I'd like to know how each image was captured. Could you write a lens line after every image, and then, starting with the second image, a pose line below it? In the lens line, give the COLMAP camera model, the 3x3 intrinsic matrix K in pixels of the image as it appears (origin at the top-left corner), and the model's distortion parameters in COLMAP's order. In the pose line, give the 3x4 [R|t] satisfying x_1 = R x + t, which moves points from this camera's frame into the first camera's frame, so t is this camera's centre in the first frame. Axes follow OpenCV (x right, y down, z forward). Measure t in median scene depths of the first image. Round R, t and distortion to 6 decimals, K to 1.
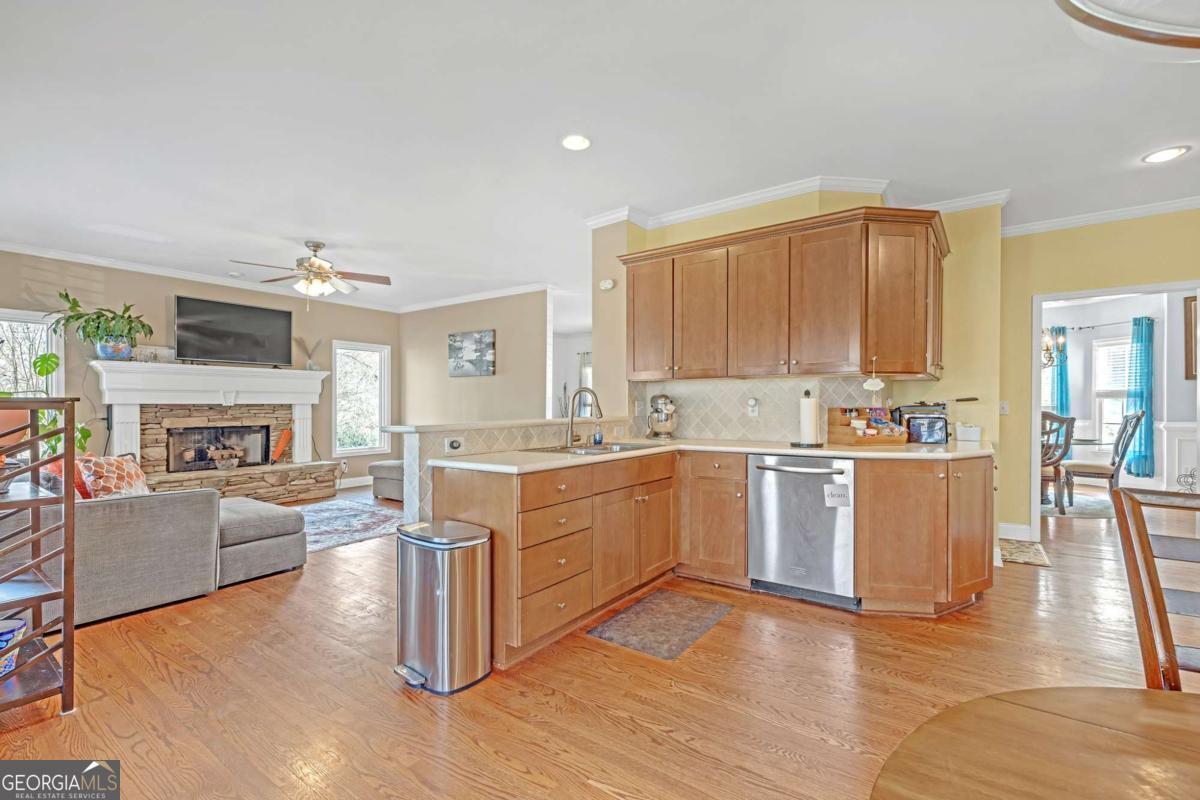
lens RADIAL K [[519.3, 0, 600.4], [0, 519.3, 404.2], [0, 0, 1]] dist [0.000944, 0.000014]
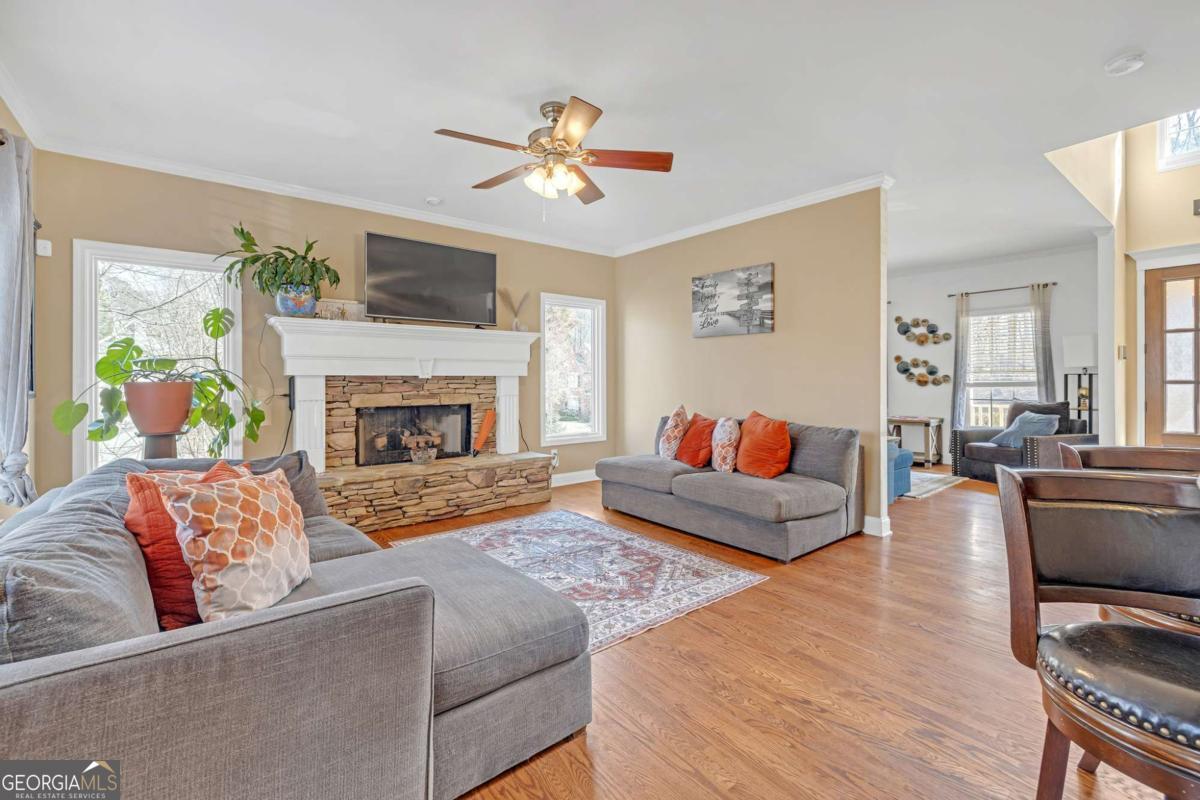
lens RADIAL K [[519.3, 0, 598.4], [0, 519.3, 378.0], [0, 0, 1]] dist [0.000944, 0.000014]
pose [[0.960812, -0.000585, -0.277199, -0.277570], [0.000301, 0.999999, -0.001065, 0.003594], [0.277200, 0.000940, 0.960812, 0.361044]]
